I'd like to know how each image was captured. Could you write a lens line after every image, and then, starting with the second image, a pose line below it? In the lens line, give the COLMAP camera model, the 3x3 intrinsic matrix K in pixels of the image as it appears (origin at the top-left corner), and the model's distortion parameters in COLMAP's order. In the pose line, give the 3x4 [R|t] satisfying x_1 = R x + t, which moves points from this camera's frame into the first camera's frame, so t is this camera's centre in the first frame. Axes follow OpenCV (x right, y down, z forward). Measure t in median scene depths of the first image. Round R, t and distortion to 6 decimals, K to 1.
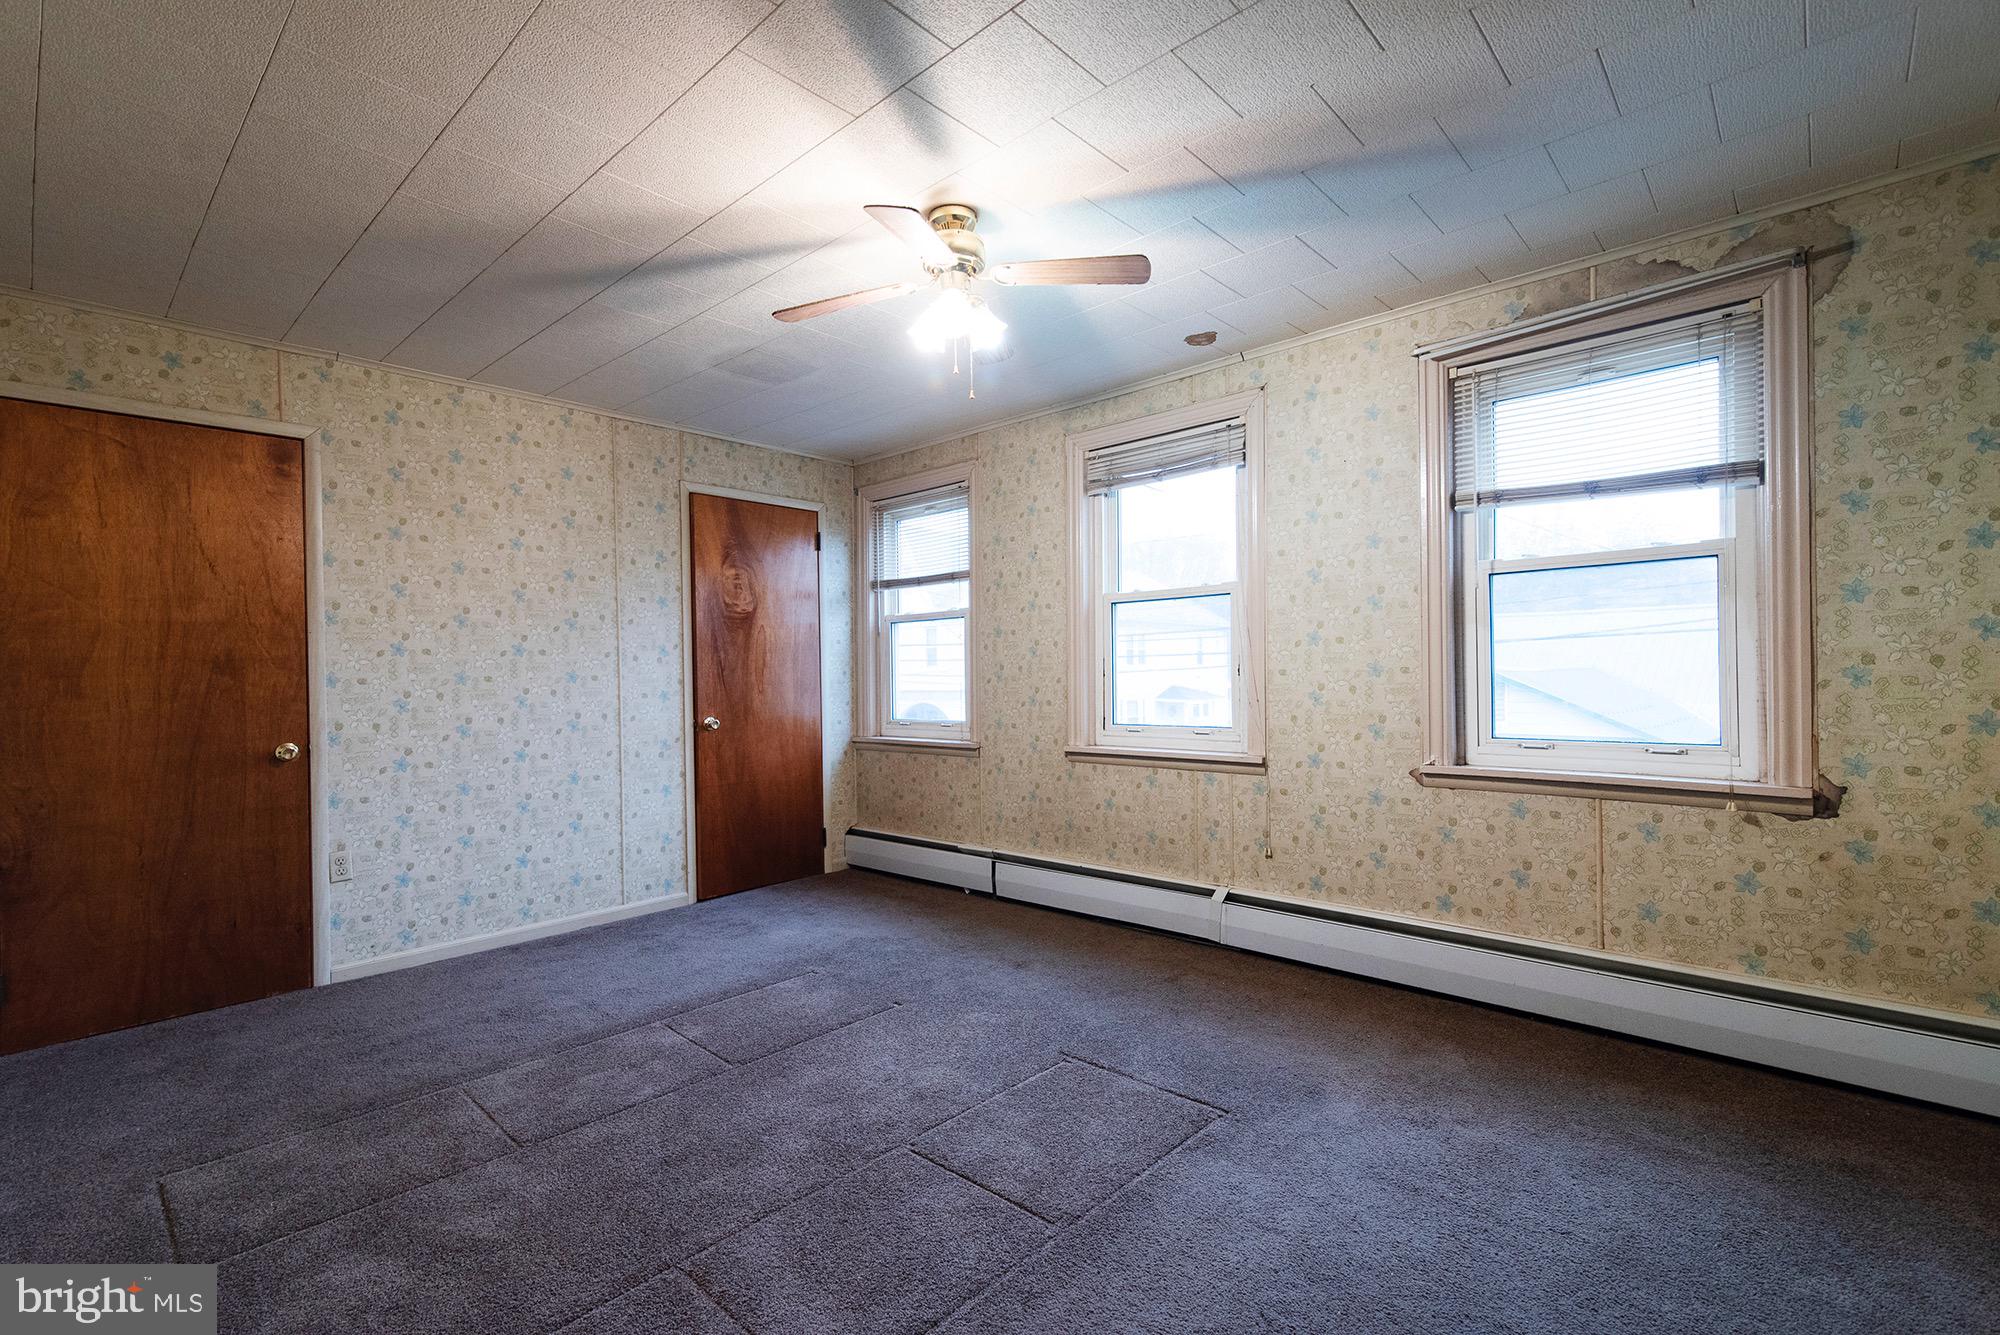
lens RADIAL K [[887.1, 0, 994.6], [0, 887.1, 665.3], [0, 0, 1]] dist [0.003924, -0.000494]
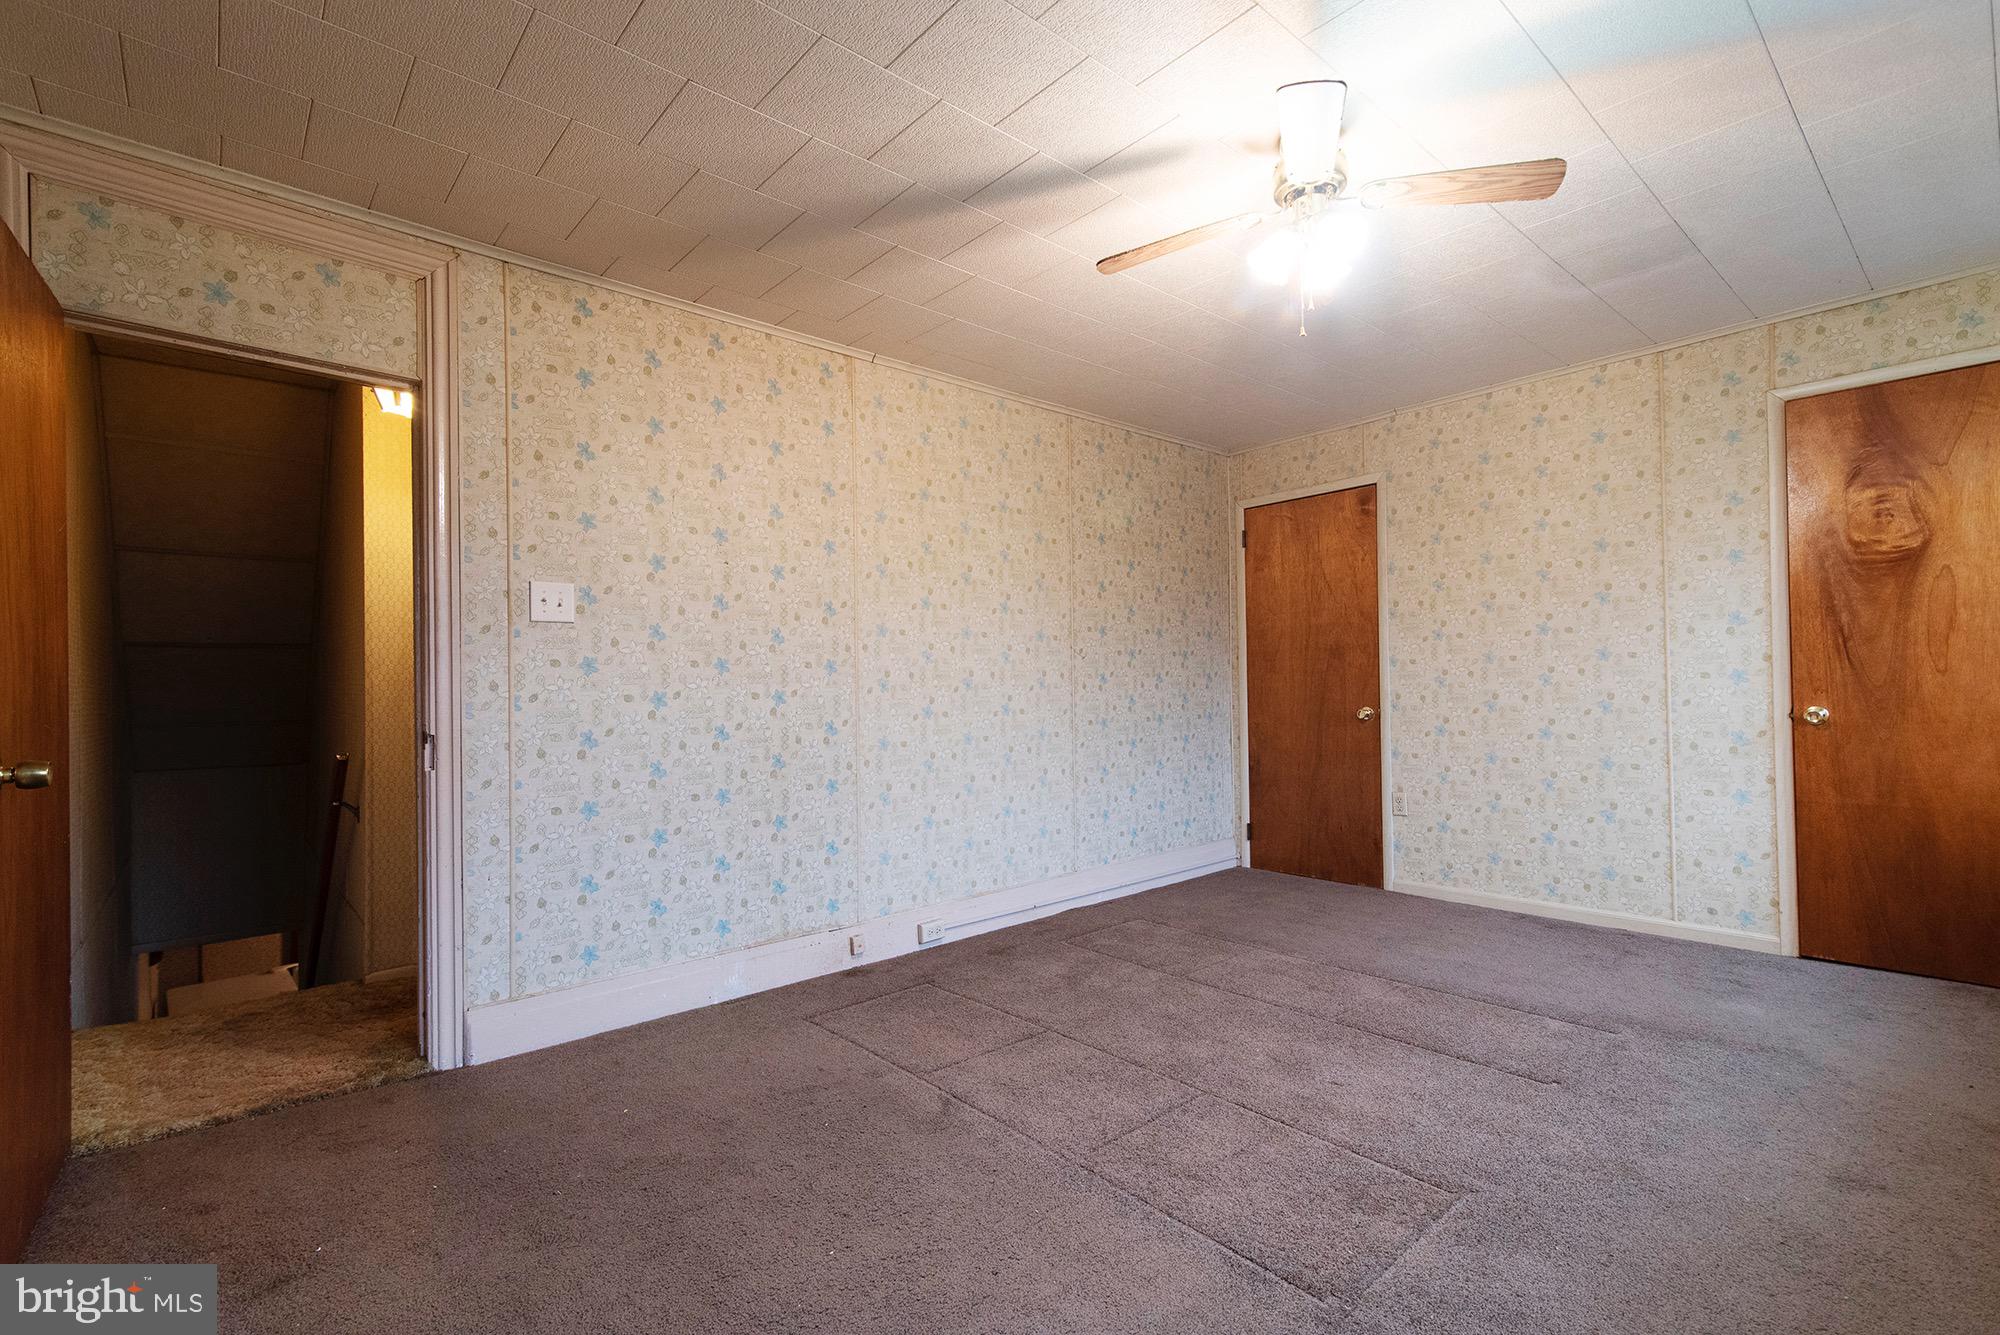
lens RADIAL K [[887.1, 0, 953.5], [0, 887.1, 651.4], [0, 0, 1]] dist [0.003924, -0.000494]
pose [[-0.140951, -0.015255, -0.989899, 0.574646], [0.032961, 0.999255, -0.020092, 0.006758], [0.989468, -0.035460, -0.140343, 0.484081]]
